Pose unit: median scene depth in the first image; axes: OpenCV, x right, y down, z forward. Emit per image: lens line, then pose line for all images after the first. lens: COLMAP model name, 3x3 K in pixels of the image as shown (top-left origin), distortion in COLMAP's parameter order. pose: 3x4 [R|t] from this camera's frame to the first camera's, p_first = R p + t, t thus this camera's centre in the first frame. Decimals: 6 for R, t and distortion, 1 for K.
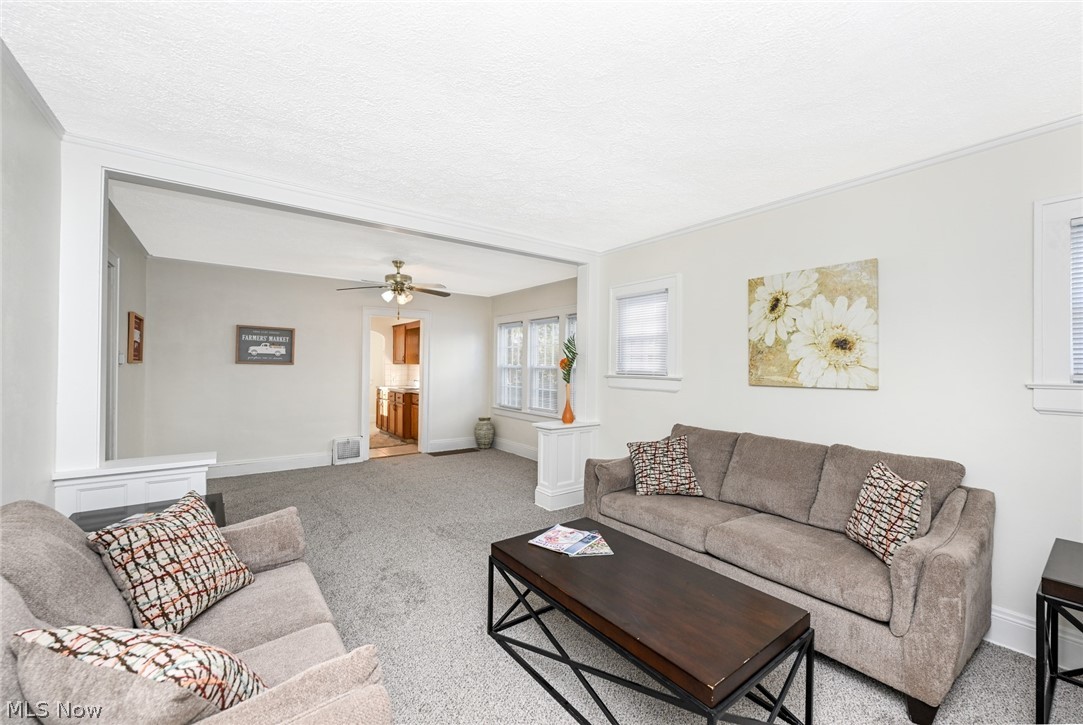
lens RADIAL K [[428.2, 0, 543.1], [0, 428.2, 366.4], [0, 0, 1]] dist [0.000152, 0.000283]
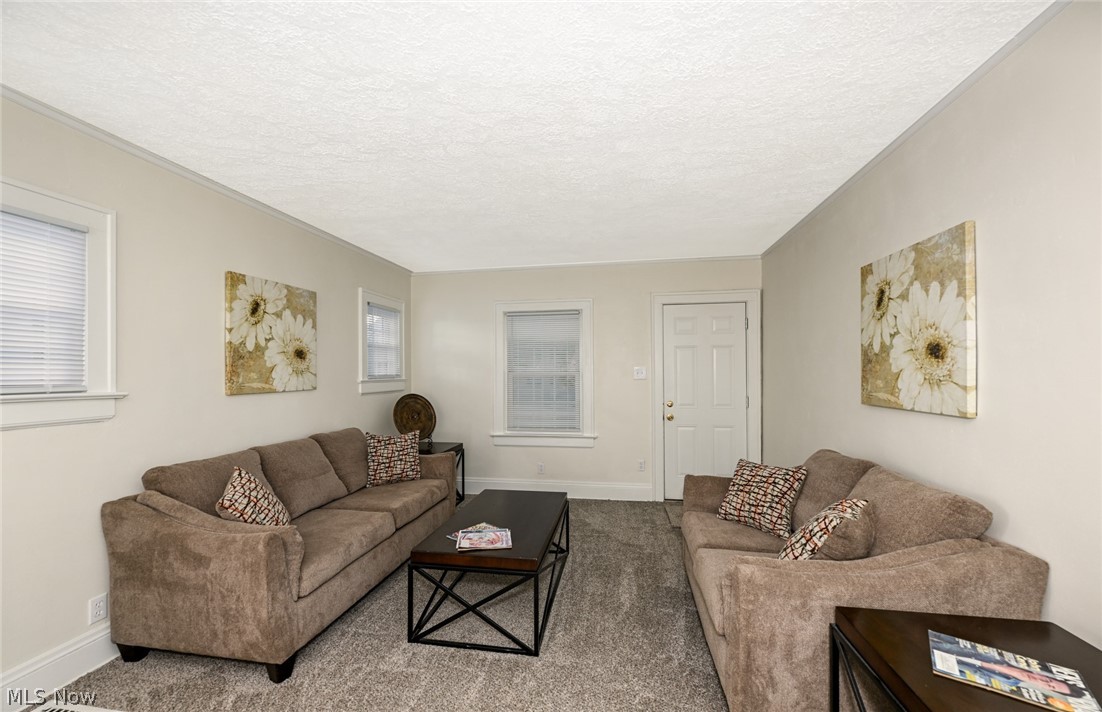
lens RADIAL K [[438.2, 0, 548.4], [0, 438.2, 366.4], [0, 0, 1]] dist [0.002272, -0.000653]
pose [[-0.680968, 0.004012, 0.732302, -0.341767], [-0.001442, 0.999976, -0.006819, -0.004705], [-0.732312, -0.005699, -0.680946, 0.655497]]
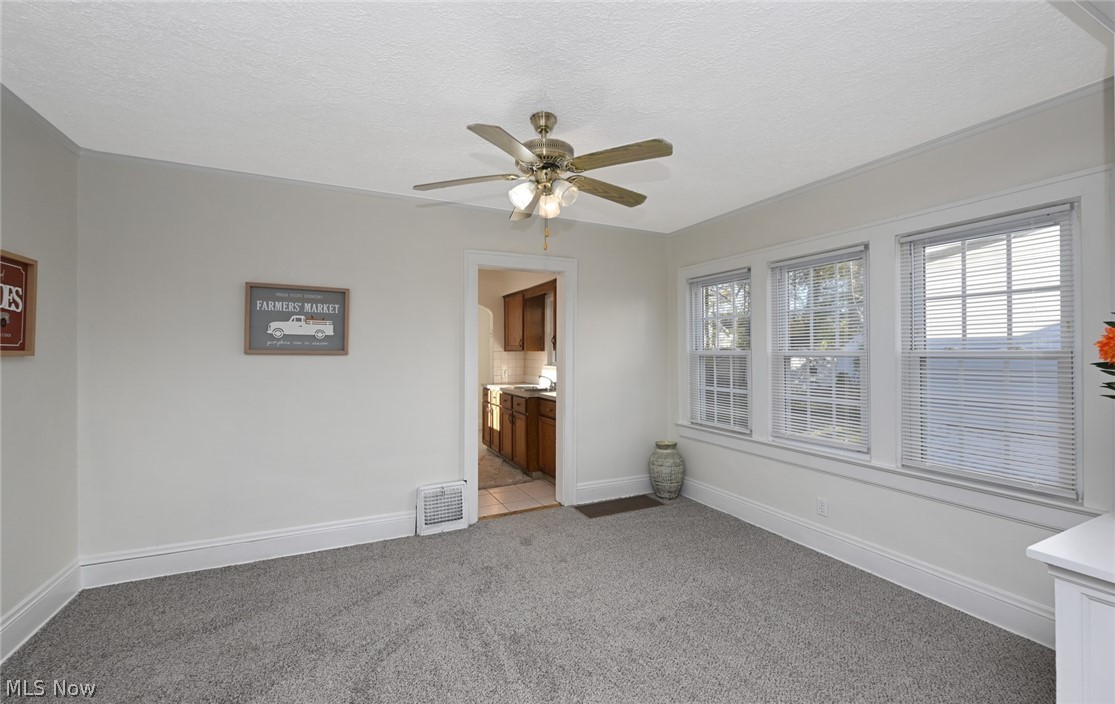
lens RADIAL K [[450.9, 0, 551.0], [0, 450.9, 349.6], [0, 0, 1]] dist [0.004300, 0.000146]
pose [[0.979898, -0.013924, -0.199011, -0.218679], [0.012414, 0.999884, -0.008831, -0.002106], [0.199110, 0.006183, 0.979958, 0.499935]]
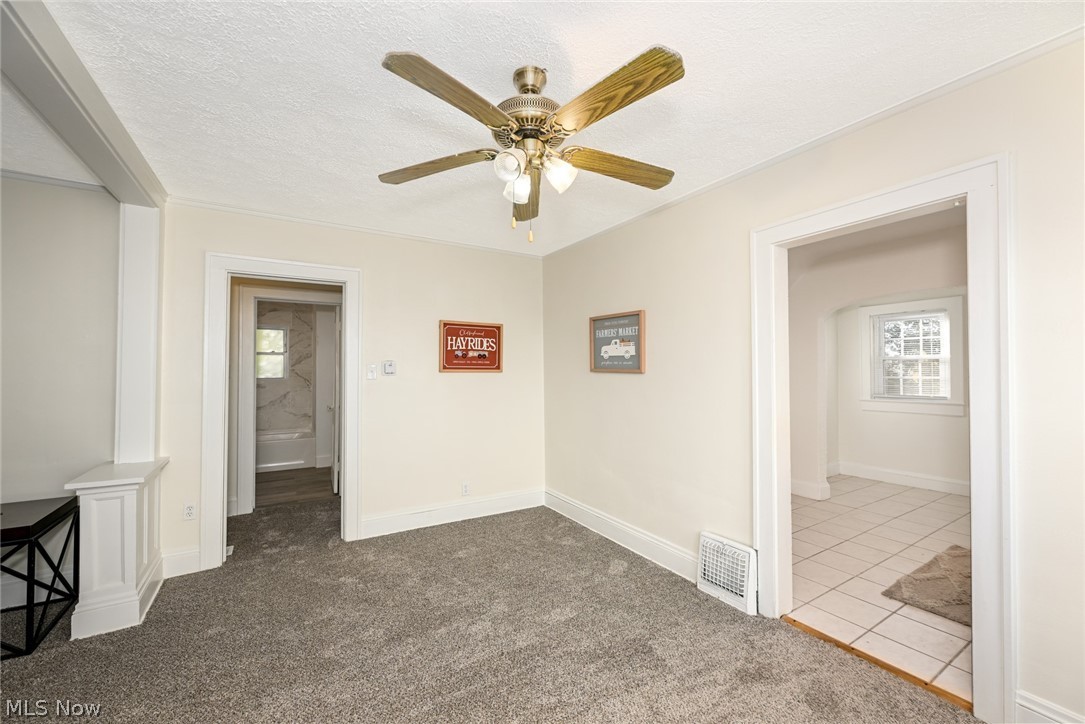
lens RADIAL K [[429.0, 0, 538.9], [0, 429.0, 363.0], [0, 0, 1]] dist [0.000152, 0.000283]
pose [[-0.092312, -0.028112, -0.995333, 0.001557], [-0.002153, 0.999605, -0.028033, -0.001006], [0.995728, -0.000444, -0.092336, 0.941789]]
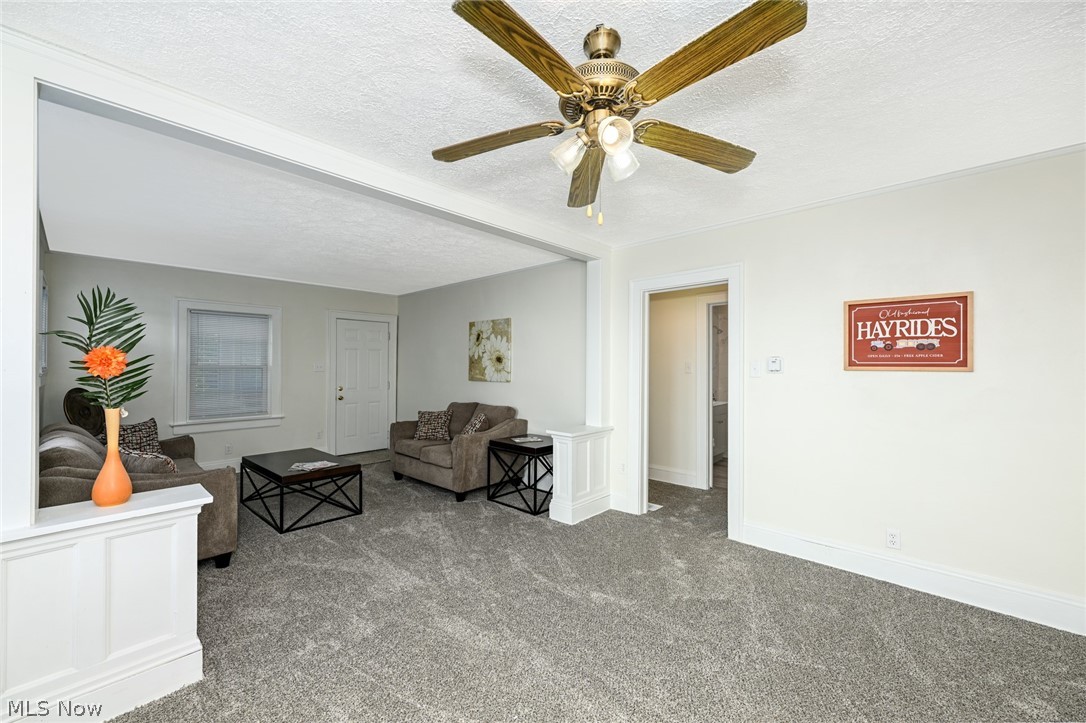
lens RADIAL K [[429.4, 0, 544.5], [0, 429.4, 361.7], [0, 0, 1]] dist [0.000152, 0.000283]
pose [[-0.983620, -0.014942, -0.179635, -0.220663], [-0.012874, 0.999837, -0.012670, -0.004568], [0.179795, -0.010150, -0.983652, 1.175859]]
